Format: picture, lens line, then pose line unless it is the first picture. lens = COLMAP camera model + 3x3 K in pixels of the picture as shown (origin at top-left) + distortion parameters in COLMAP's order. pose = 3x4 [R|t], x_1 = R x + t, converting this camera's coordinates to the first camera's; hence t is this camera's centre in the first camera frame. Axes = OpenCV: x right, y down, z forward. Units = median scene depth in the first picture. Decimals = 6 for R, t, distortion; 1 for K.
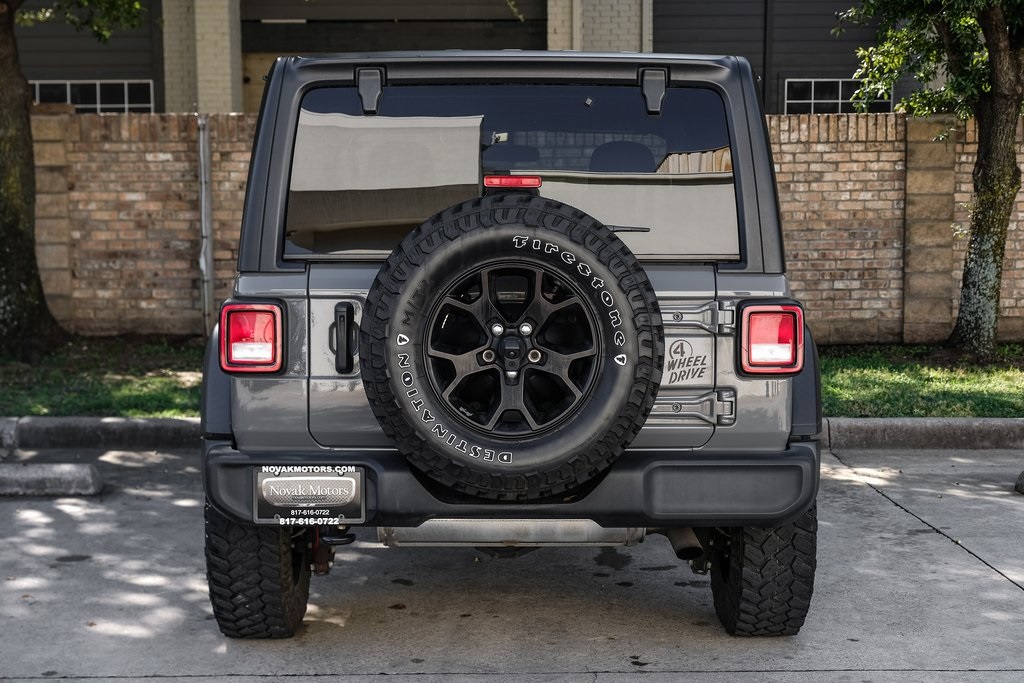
lens RADIAL K [[1743.8, 0, 509.9], [0, 1743.8, 364.5], [0, 0, 1]] dist [-0.017571, 0.170065]
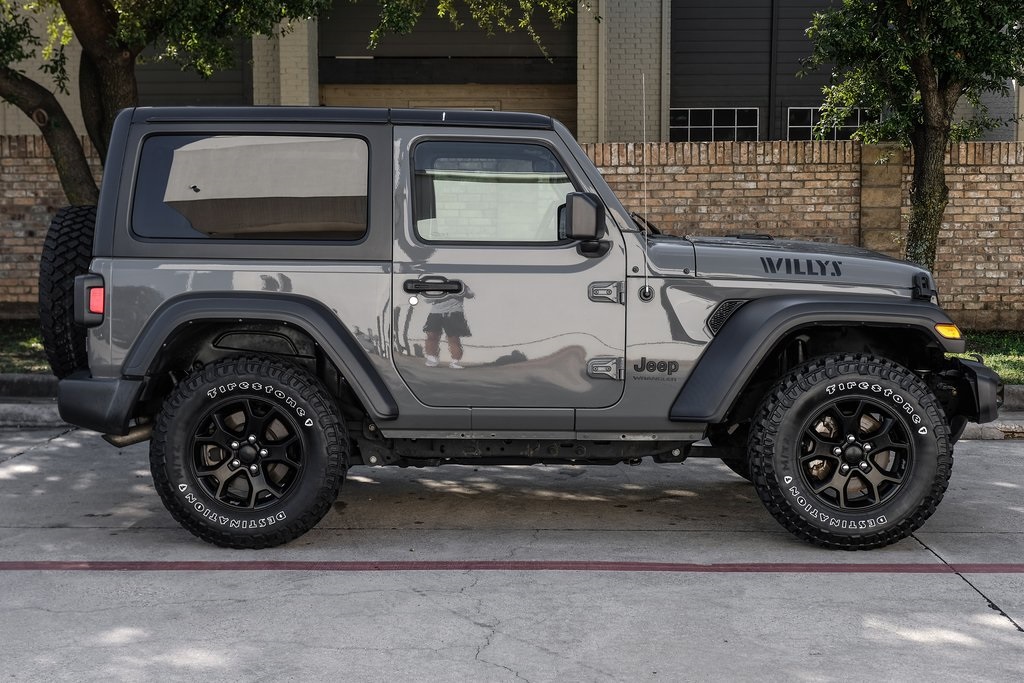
lens RADIAL K [[1630.9, 0, 512.0], [0, 1630.9, 341.5], [0, 0, 1]] dist [0.001447, 0.031336]
pose [[0.999275, 0.009439, -0.036895, 0.028067], [-0.009962, 0.999852, -0.013998, 0.013698], [0.036757, 0.014355, 0.999221, -0.138950]]
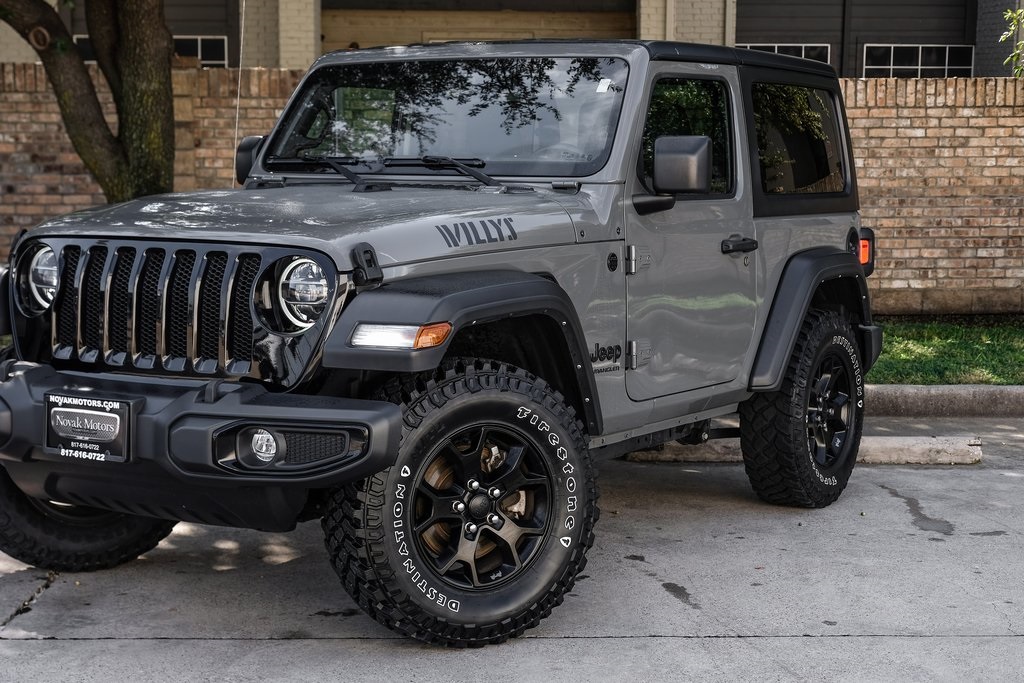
lens RADIAL K [[1792.9, 0, 512.0], [0, 1792.9, 341.5], [0, 0, 1]] dist [-0.042378, 0.491014]
pose [[0.999765, 0.009538, 0.019484, -0.095286], [-0.009582, 0.999952, 0.002148, 0.004391], [-0.019462, -0.002334, 0.999808, 0.000229]]
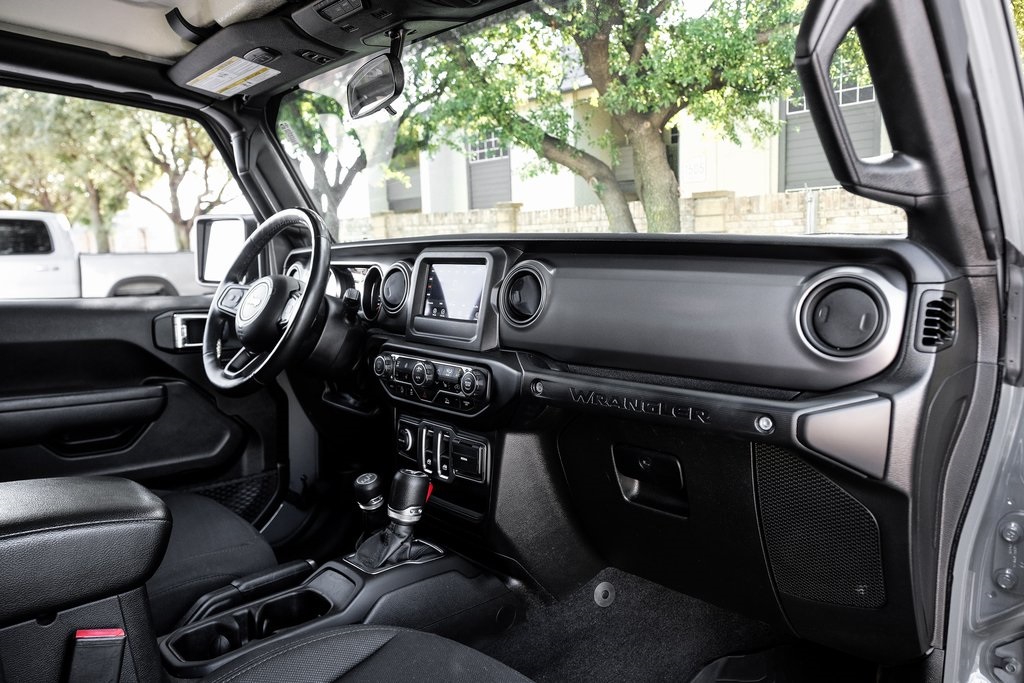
lens RADIAL K [[690.1, 0, 512.0], [0, 690.1, 341.5], [0, 0, 1]] dist [-0.021583, -0.000516]
pose [[0.688449, 0.083635, -0.720447, 0.063352], [-0.064909, 0.996448, 0.053649, -0.036809], [0.722375, 0.009829, 0.691432, 0.442404]]
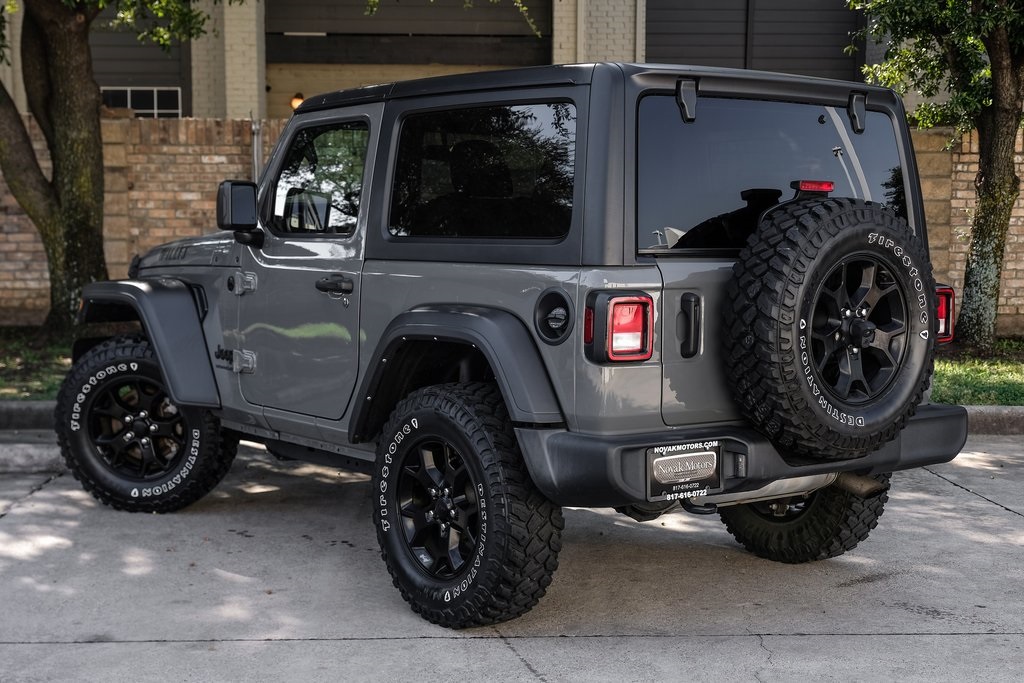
lens RADIAL K [[1630.4, 0, 512.0], [0, 1630.4, 341.5], [0, 0, 1]] dist [0.017531, 0.095058]
pose [[0.999432, 0.005740, 0.033194, -0.051268], [-0.005410, 0.999935, -0.010032, 0.001667], [-0.033250, 0.009847, 0.999399, -0.005458]]
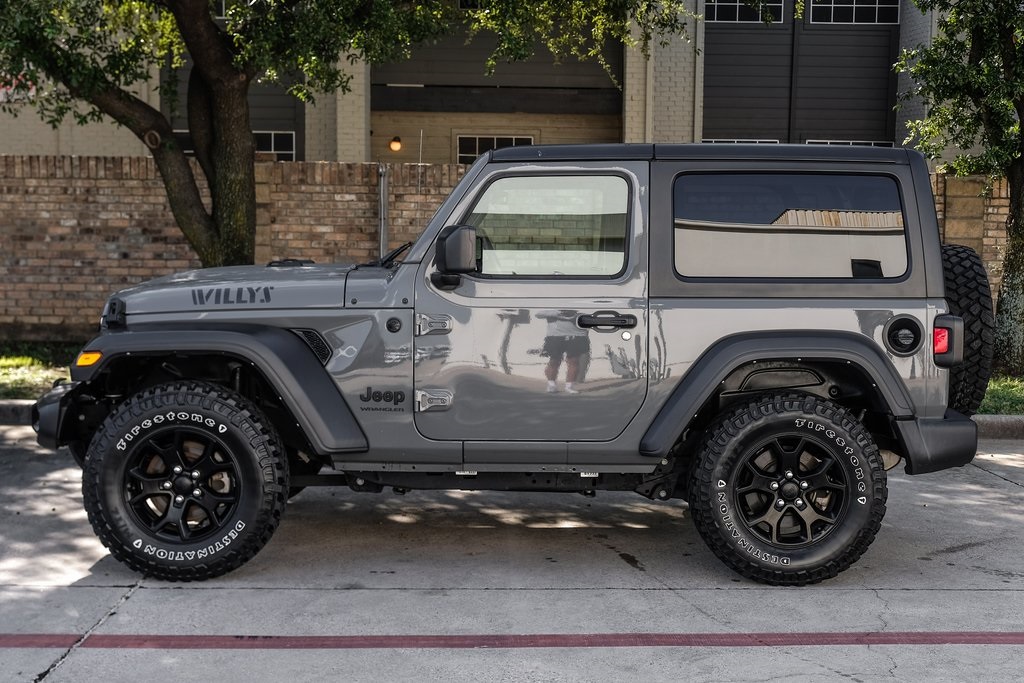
lens RADIAL K [[1506.5, 0, 541.5], [0, 1506.5, 323.6], [0, 0, 1]] dist [-0.007777, 0.095304]
pose [[0.999466, 0.015655, 0.028692, -0.091524], [-0.014685, 0.999324, -0.033705, 0.004180], [-0.029200, 0.033266, 0.999020, -0.067399]]
